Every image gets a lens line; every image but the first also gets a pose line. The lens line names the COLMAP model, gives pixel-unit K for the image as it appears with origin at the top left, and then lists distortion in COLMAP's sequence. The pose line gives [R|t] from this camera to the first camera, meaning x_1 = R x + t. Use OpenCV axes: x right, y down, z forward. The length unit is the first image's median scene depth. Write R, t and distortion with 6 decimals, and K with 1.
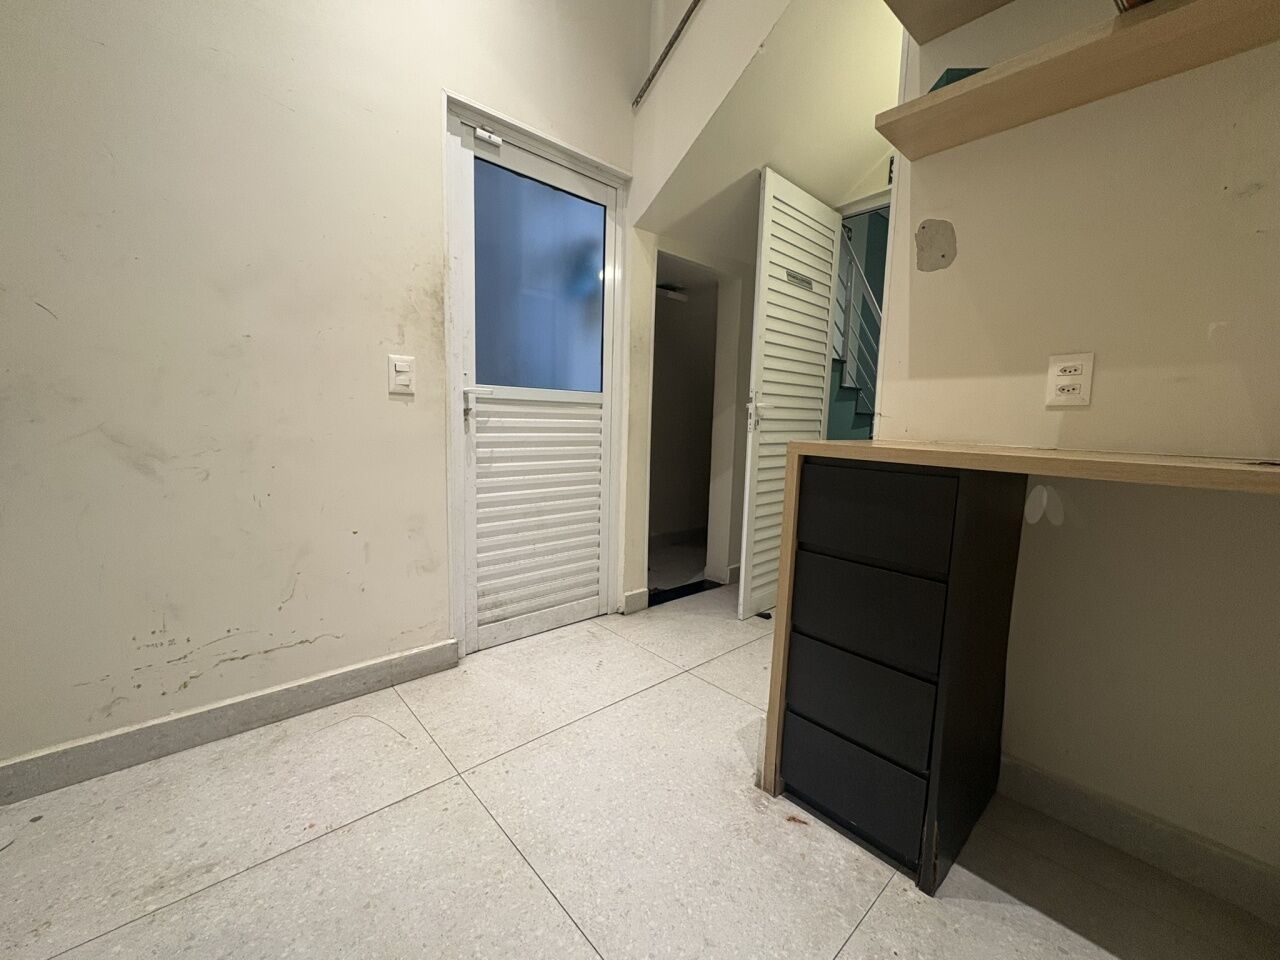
lens RADIAL K [[511.0, 0, 641.8], [0, 511.0, 480.1], [0, 0, 1]] dist [-0.000123, 0.000237]
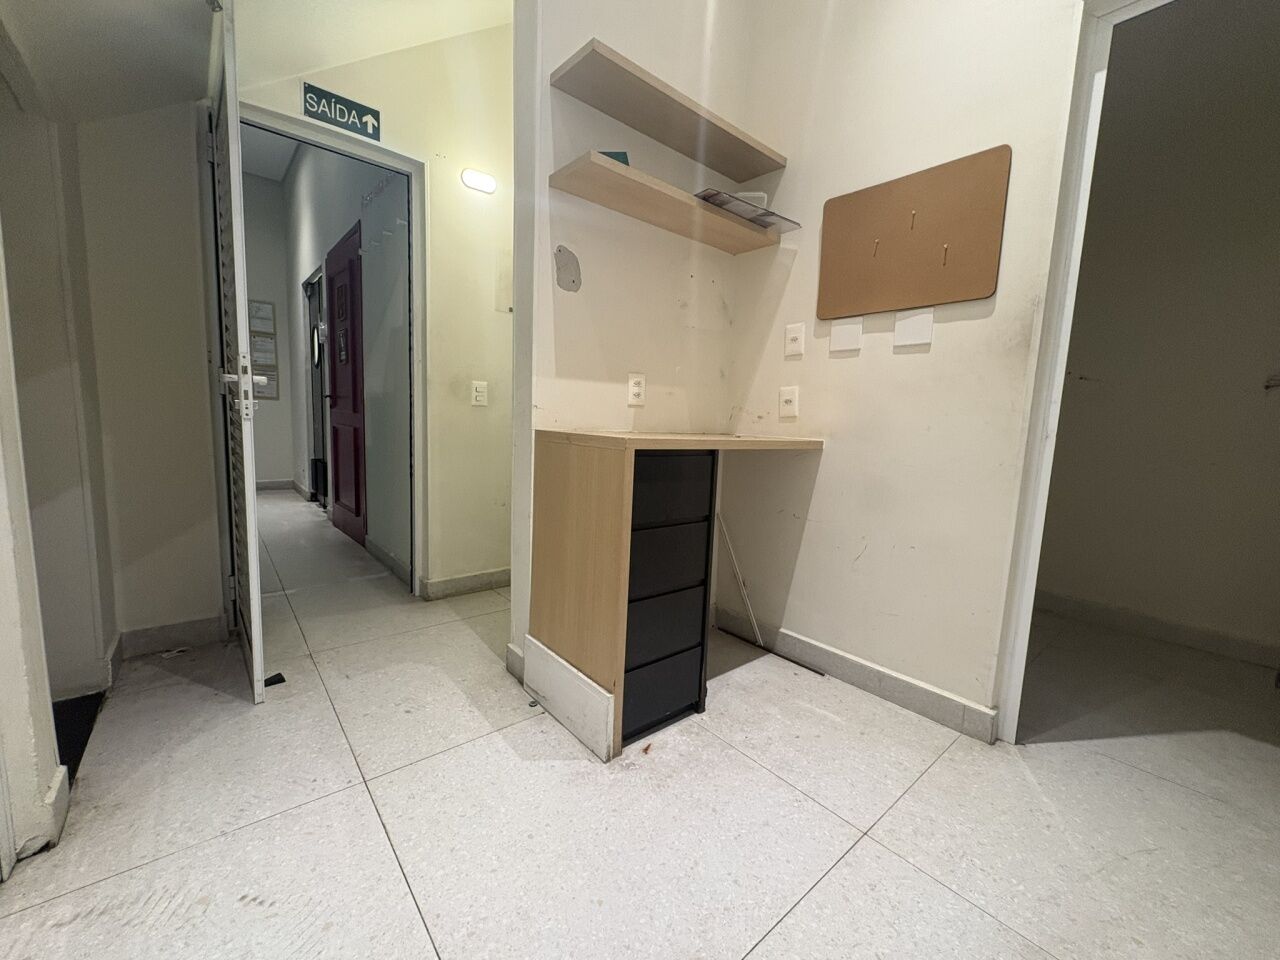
lens RADIAL K [[511.0, 0, 641.2], [0, 511.0, 477.4], [0, 0, 1]] dist [-0.000123, 0.000237]
pose [[0.034064, -0.142184, 0.989254, -0.803902], [0.073696, 0.987491, 0.139393, -0.141304], [-0.996699, 0.068156, 0.044116, 0.912394]]
